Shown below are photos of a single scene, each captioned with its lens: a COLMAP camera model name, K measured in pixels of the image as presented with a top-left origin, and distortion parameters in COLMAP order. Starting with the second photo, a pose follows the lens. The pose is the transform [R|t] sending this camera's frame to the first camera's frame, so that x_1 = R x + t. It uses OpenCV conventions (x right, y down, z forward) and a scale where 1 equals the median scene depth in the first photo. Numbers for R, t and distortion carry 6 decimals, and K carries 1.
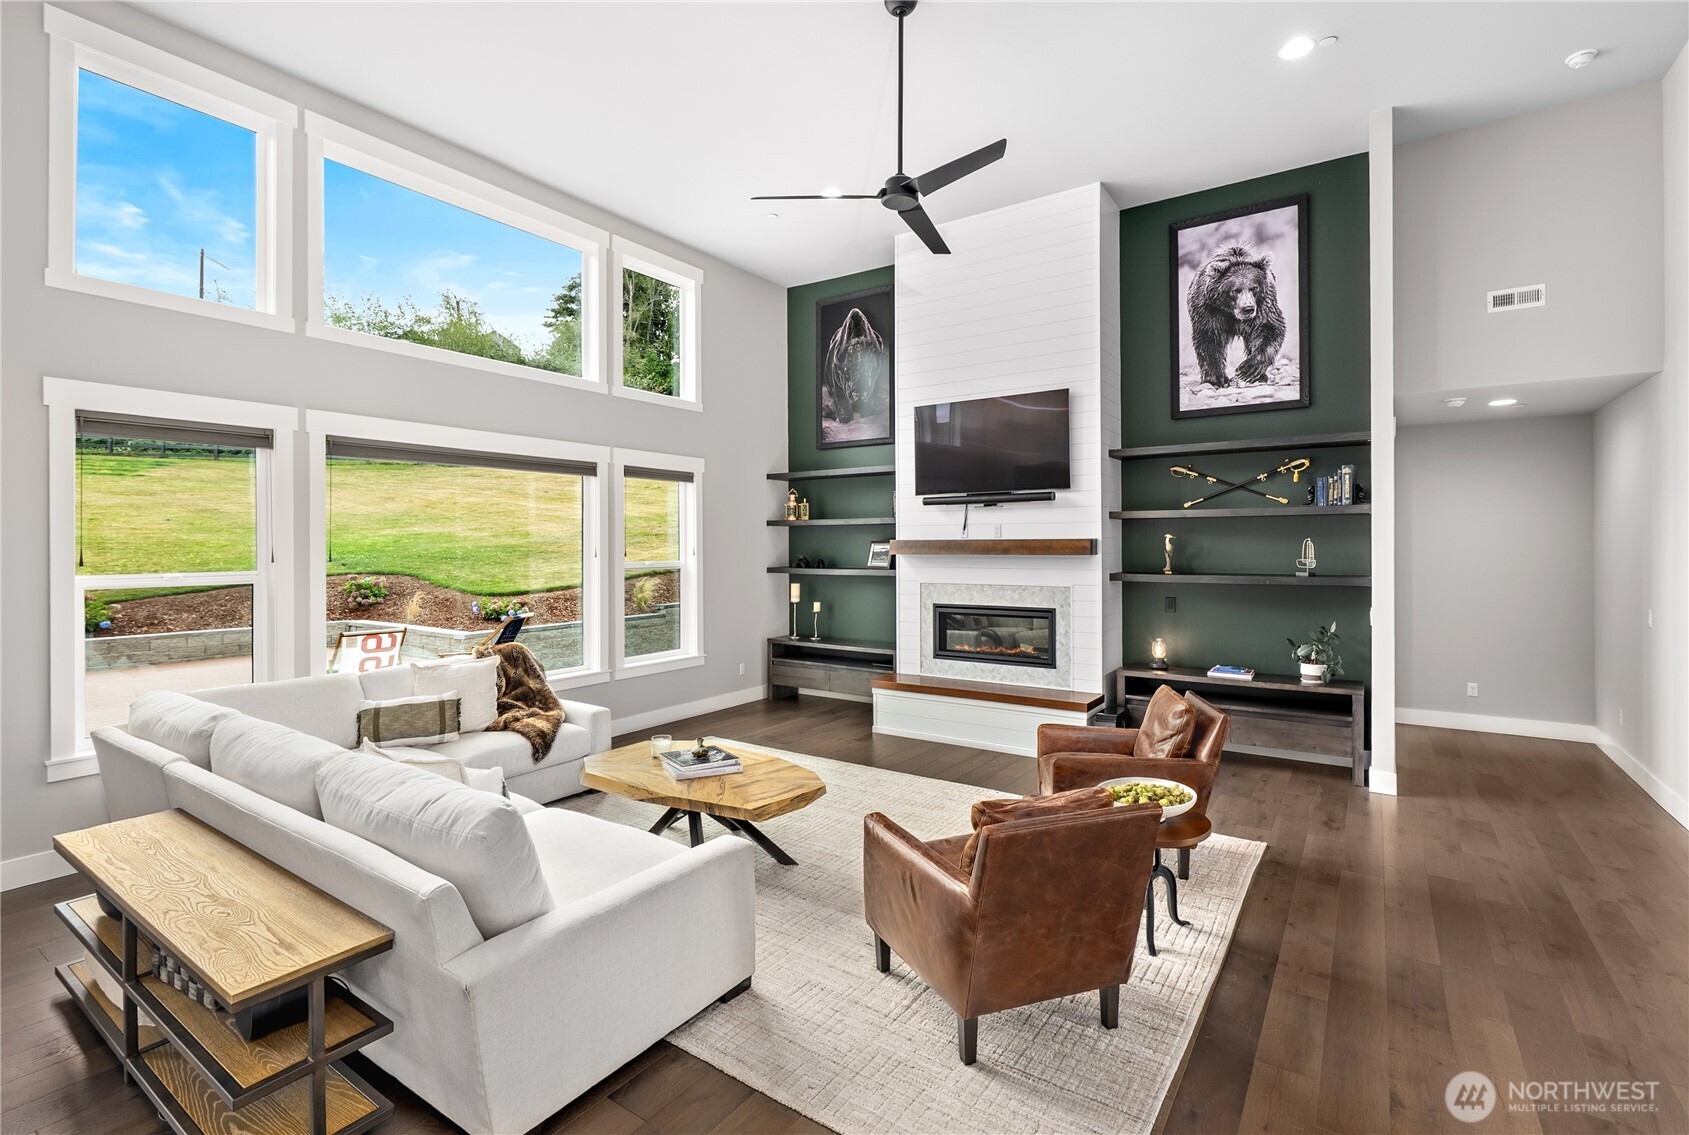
lens RADIAL K [[774.4, 0, 840.8], [0, 774.4, 539.6], [0, 0, 1]] dist [0.001335, 0.000304]
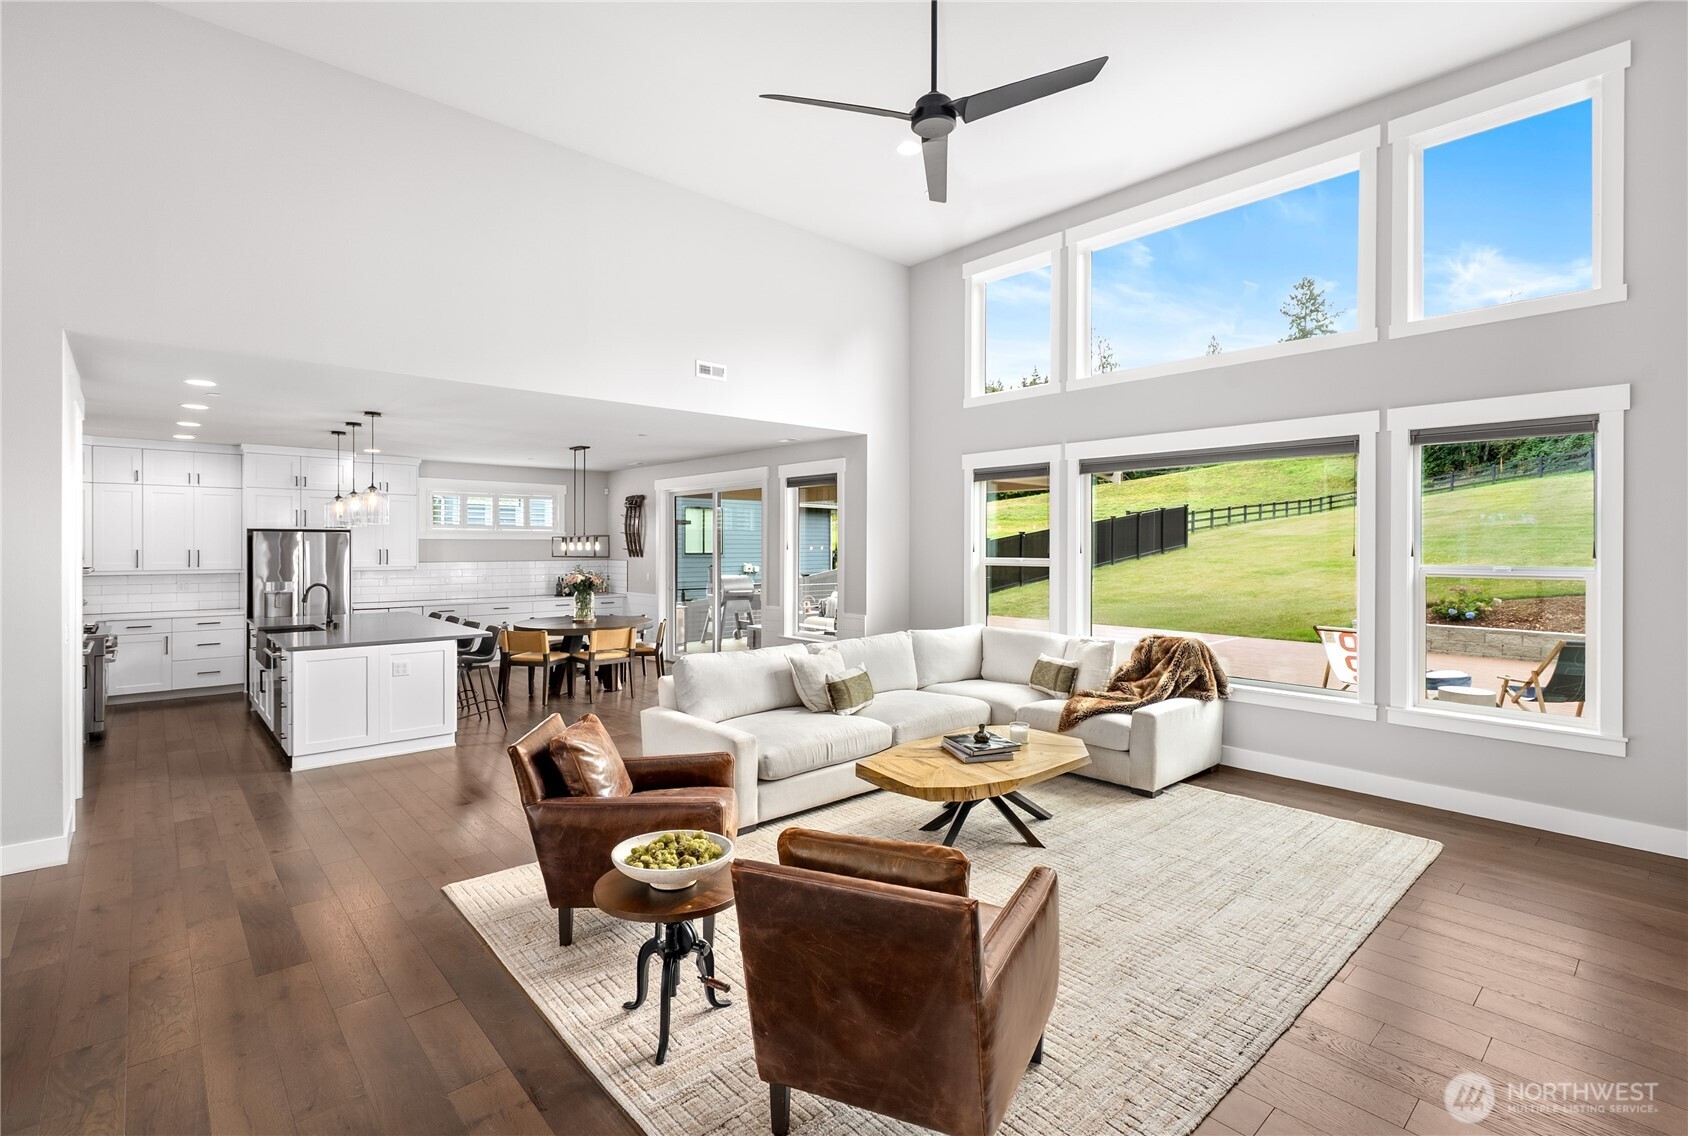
lens RADIAL K [[773.9, 0, 849.1], [0, 773.9, 553.3], [0, 0, 1]] dist [0.001335, 0.000304]
pose [[-0.221682, 0.016204, -0.974984, 0.786624], [0.001539, 0.999866, 0.016267, 0.006793], [0.975118, 0.002105, -0.221678, 0.948836]]
